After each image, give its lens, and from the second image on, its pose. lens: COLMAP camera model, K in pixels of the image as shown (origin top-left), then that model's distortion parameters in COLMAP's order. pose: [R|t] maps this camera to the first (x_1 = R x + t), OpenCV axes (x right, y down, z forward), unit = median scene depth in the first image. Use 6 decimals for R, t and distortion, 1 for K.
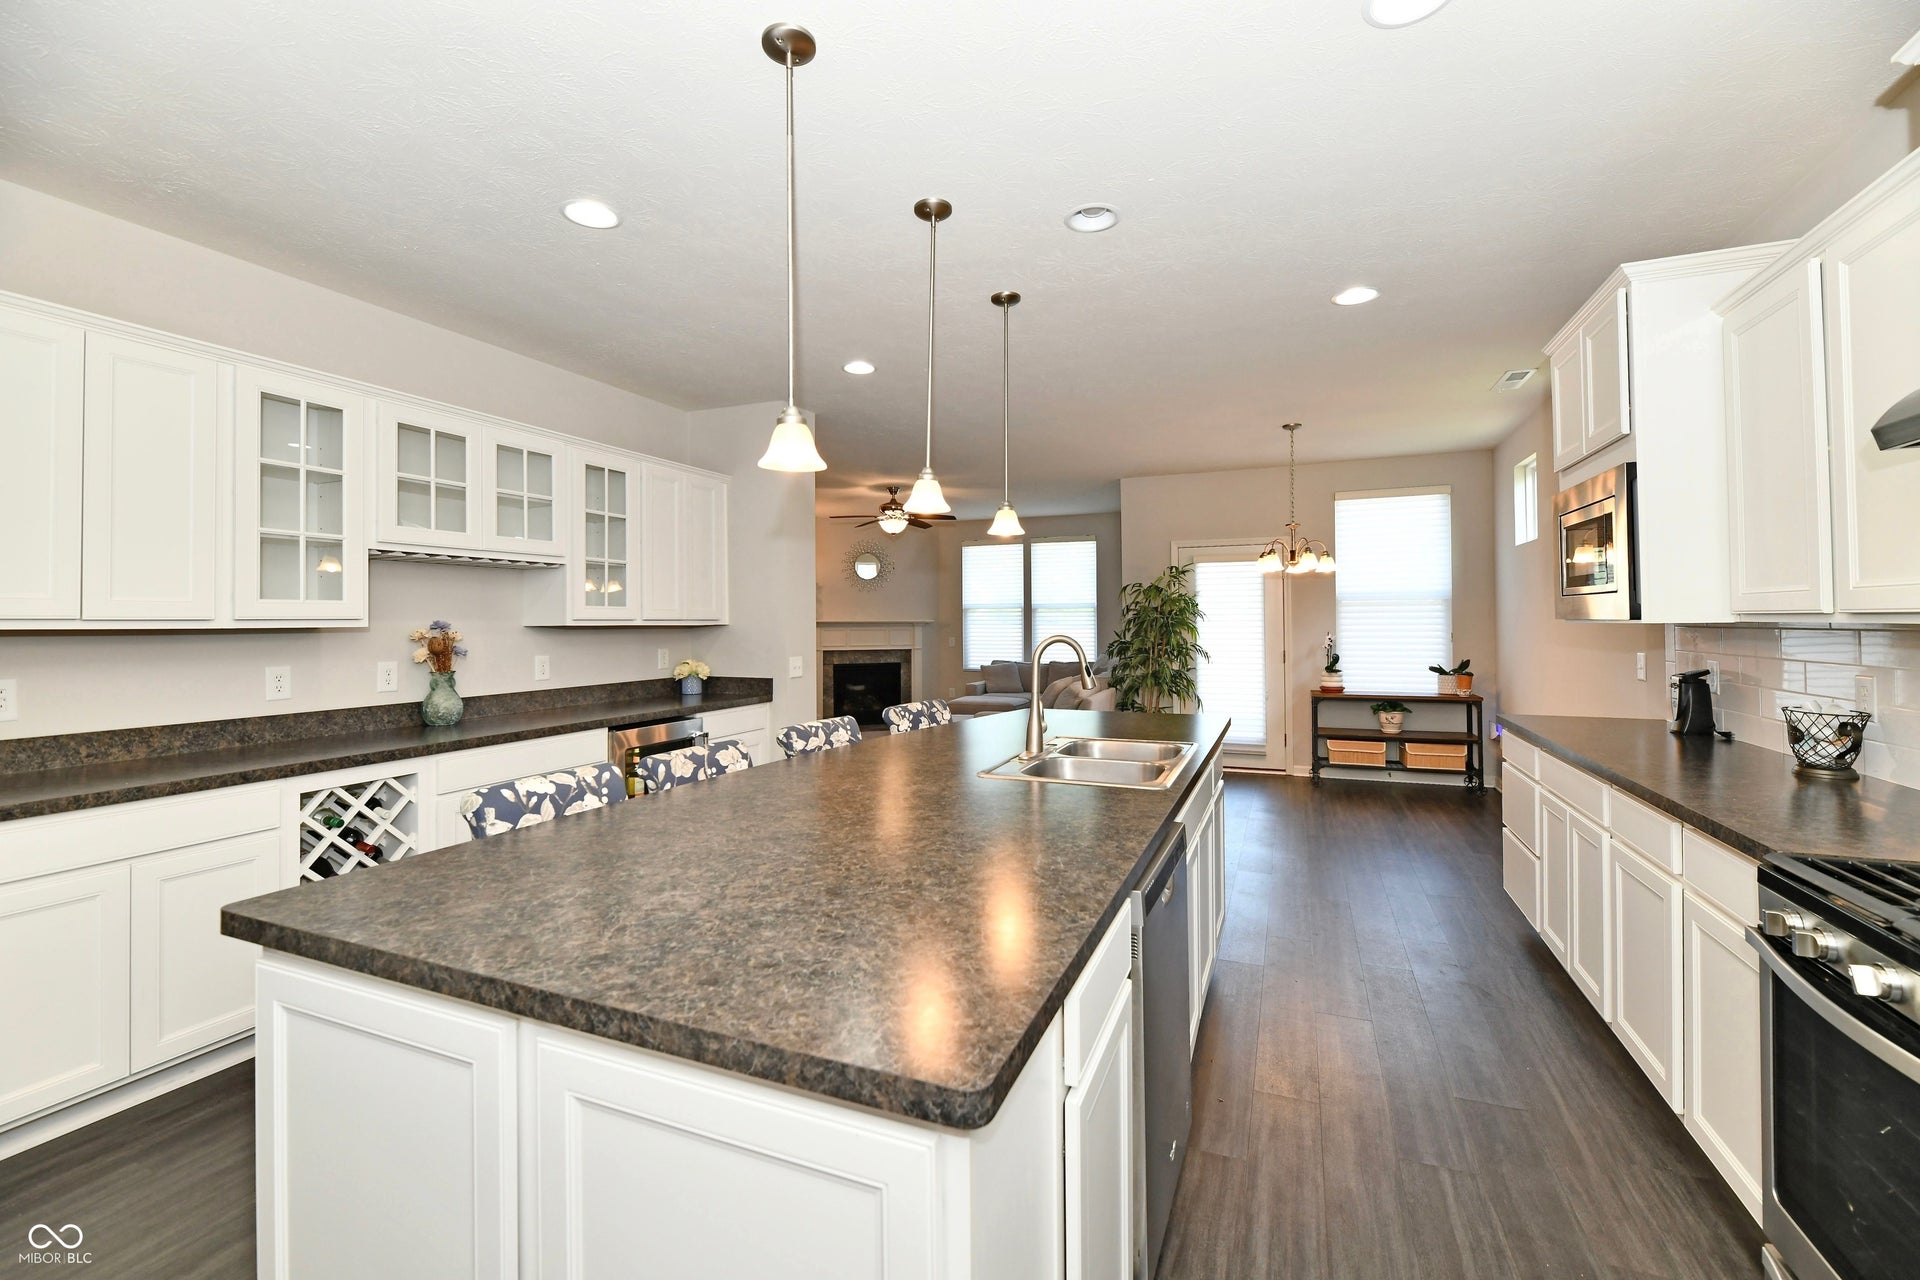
lens RADIAL K [[794.0, 0, 971.7], [0, 794.0, 611.6], [0, 0, 1]] dist [0.000269, -0.004325]
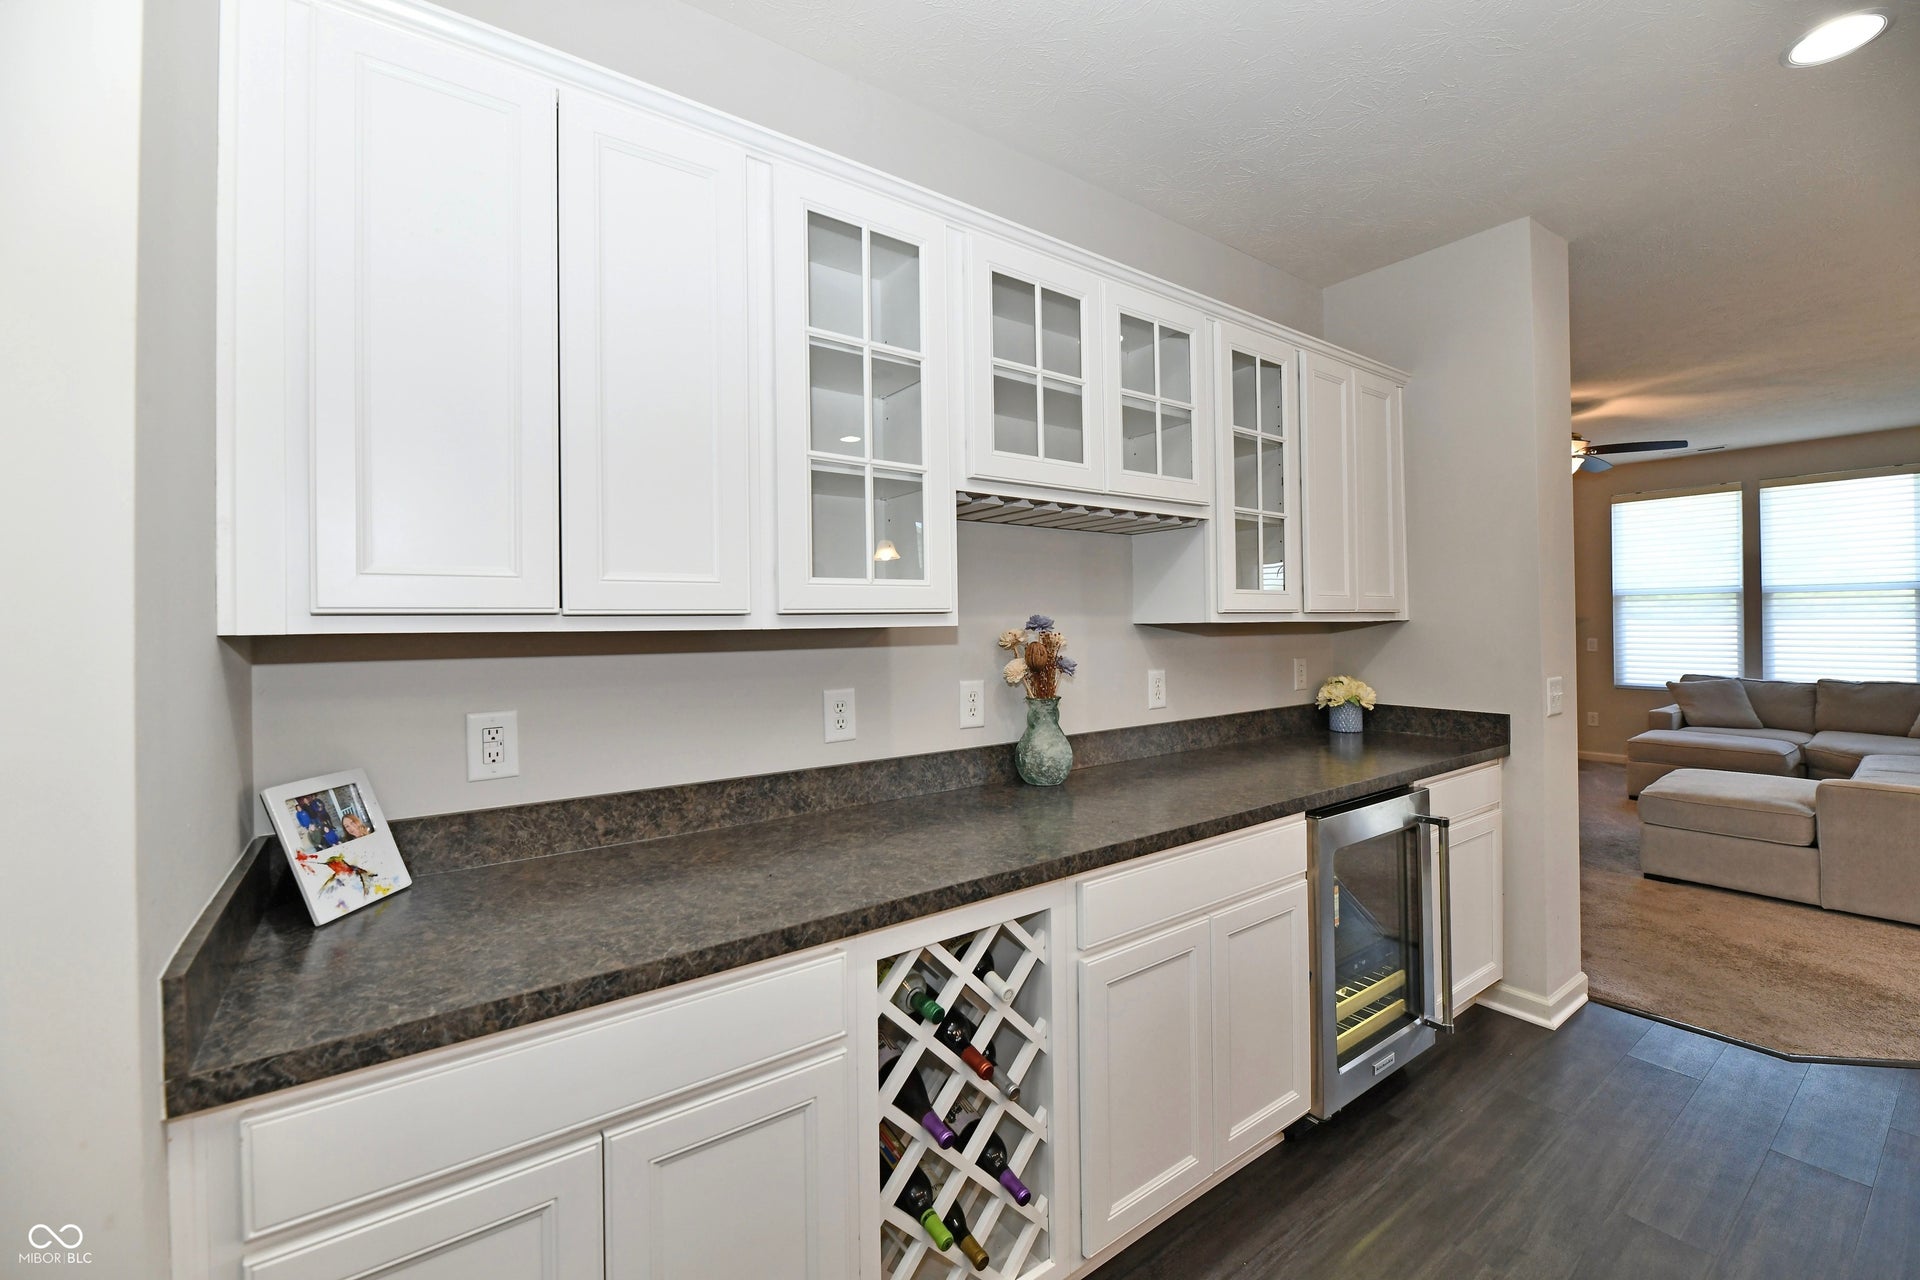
lens RADIAL K [[785.8, 0, 972.4], [0, 785.8, 617.1], [0, 0, 1]] dist [-0.001951, -0.002604]
pose [[0.853360, -0.007744, -0.521264, -0.353286], [0.013161, 0.999891, 0.006692, 0.007164], [0.521155, -0.012571, 0.853369, 0.402353]]
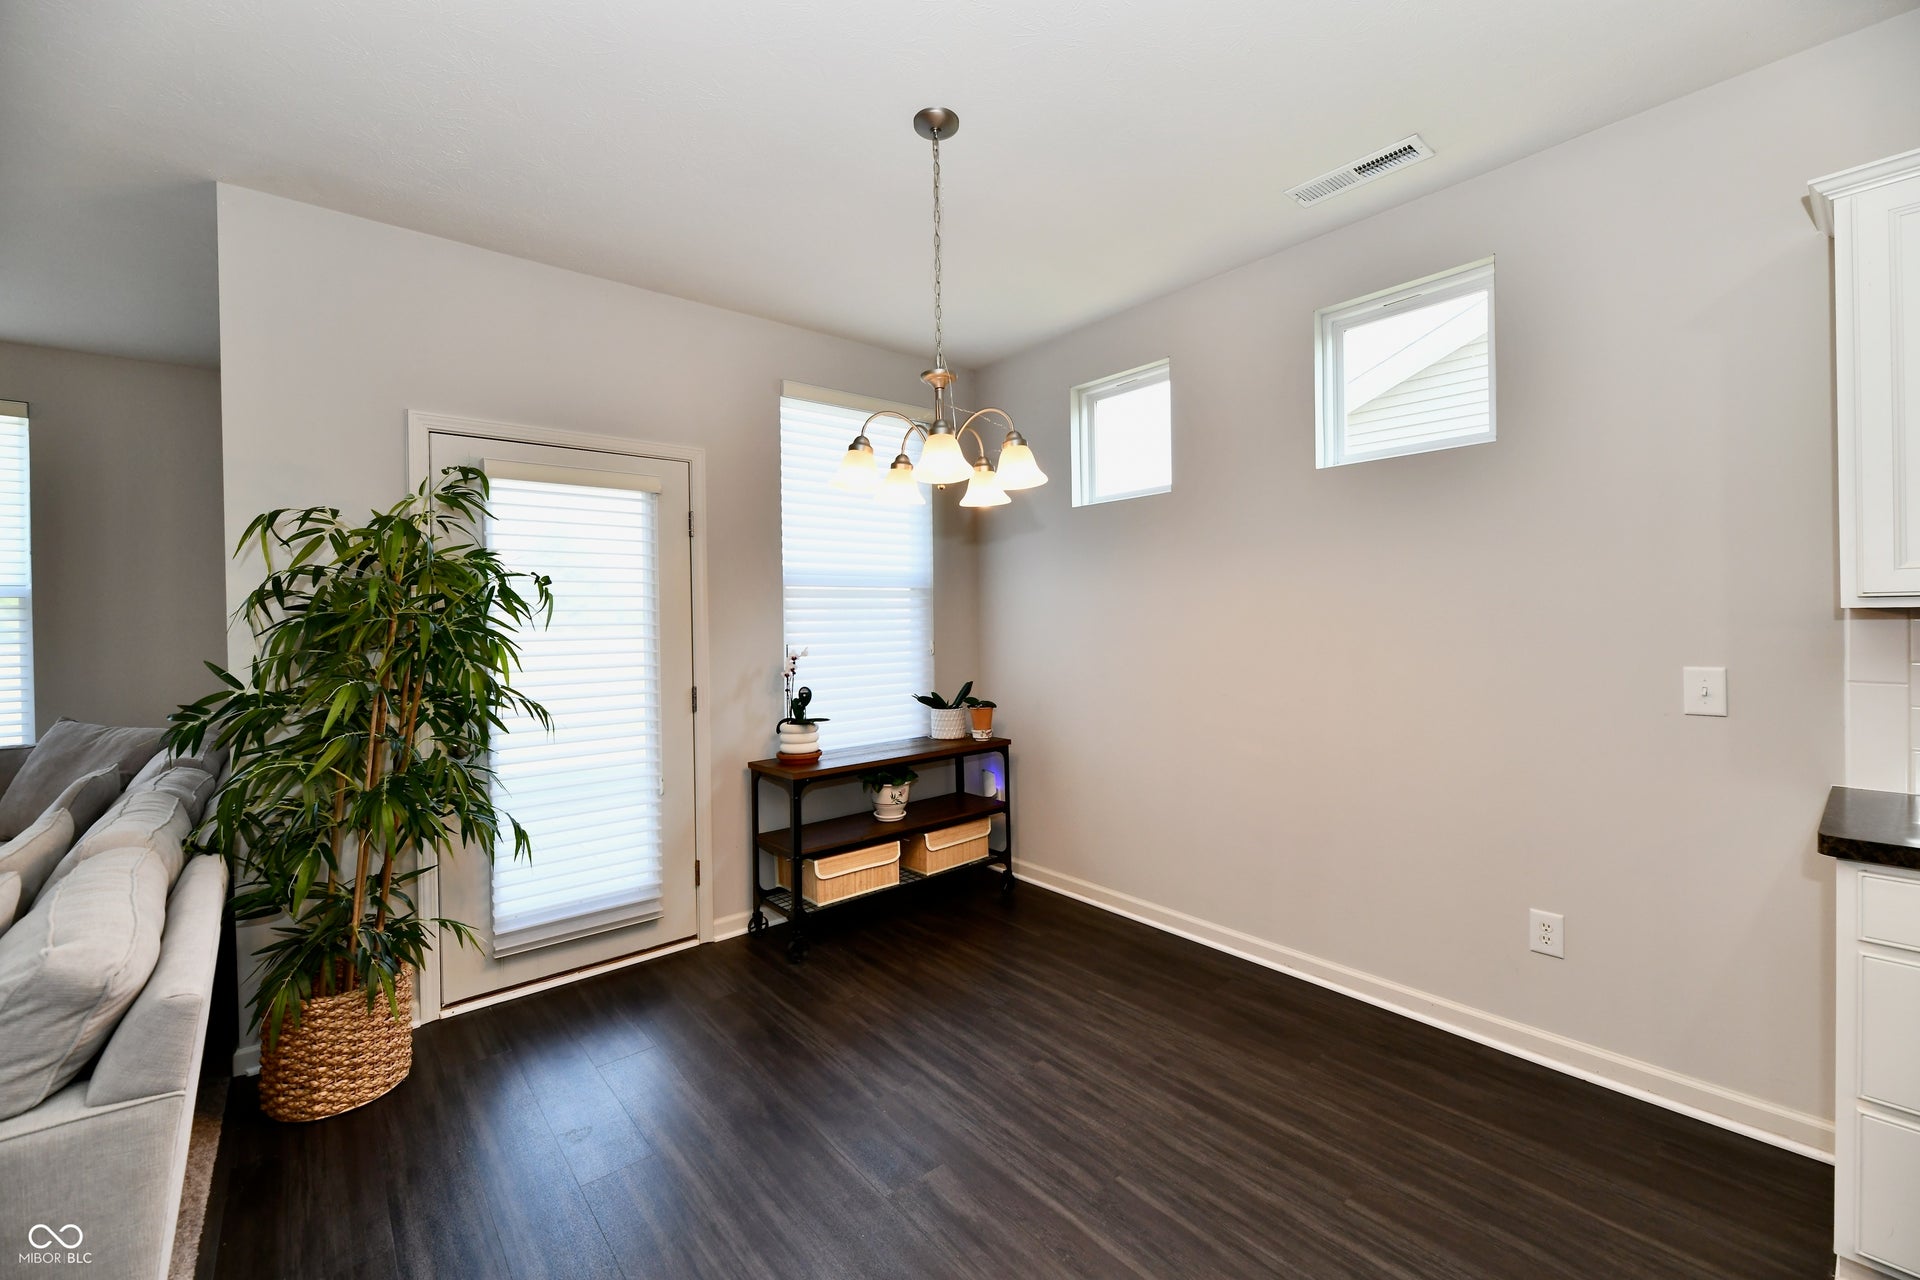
lens RADIAL K [[779.7, 0, 972.8], [0, 779.7, 624.5], [0, 0, 1]] dist [-0.008433, -0.000693]
pose [[0.458679, -0.005796, 0.888583, 0.099130], [0.001436, 0.999982, 0.005781, 0.016598], [-0.888601, -0.001375, 0.458679, 1.131044]]
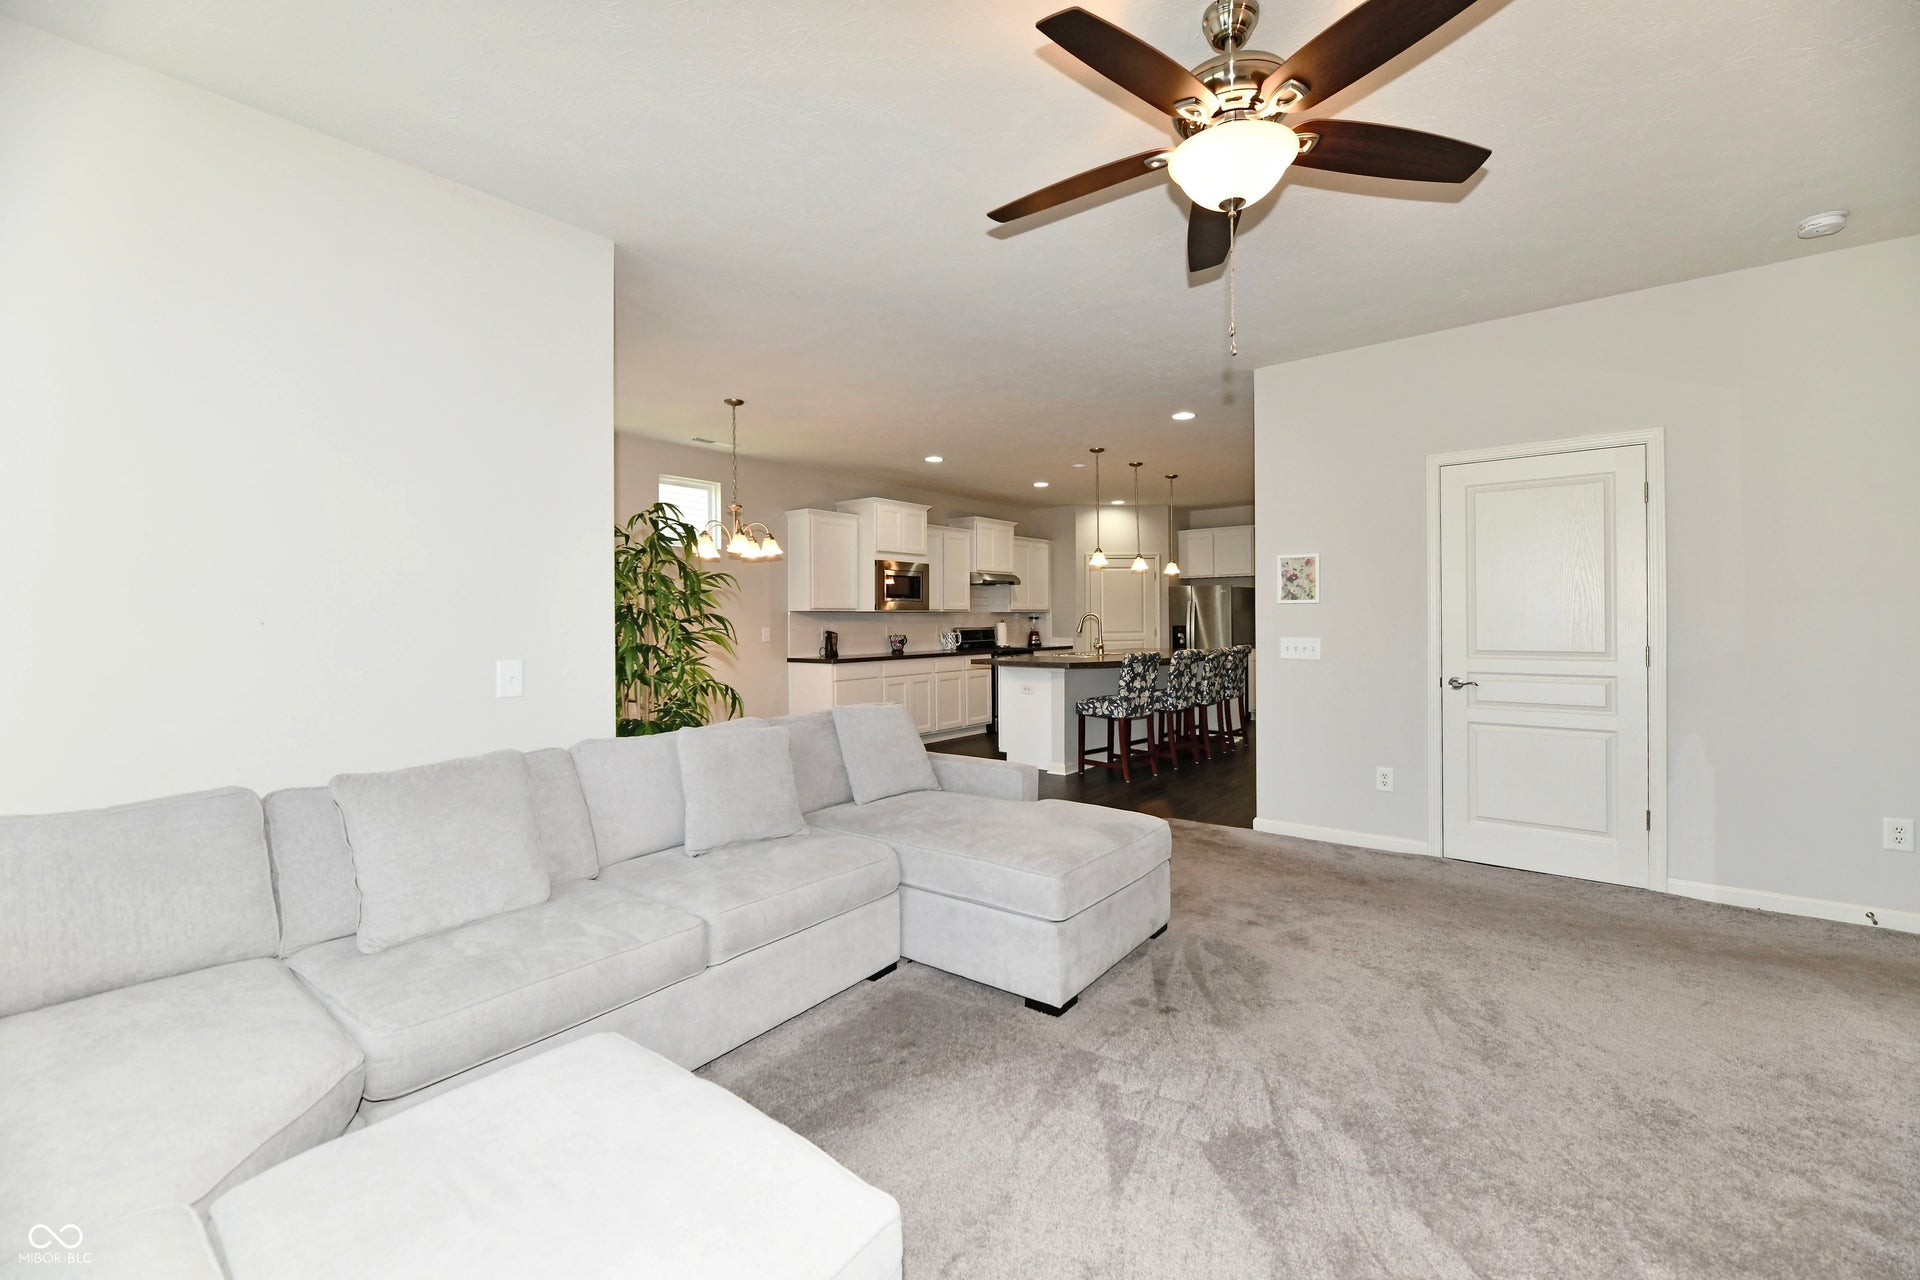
lens RADIAL K [[785.8, 0, 972.4], [0, 785.8, 617.1], [0, 0, 1]] dist [-0.001951, -0.002604]
pose [[-0.961896, 0.014331, 0.273039, -0.167149], [0.010623, 0.999830, -0.015053, 0.055792], [-0.273208, -0.011578, -0.961885, 2.554532]]
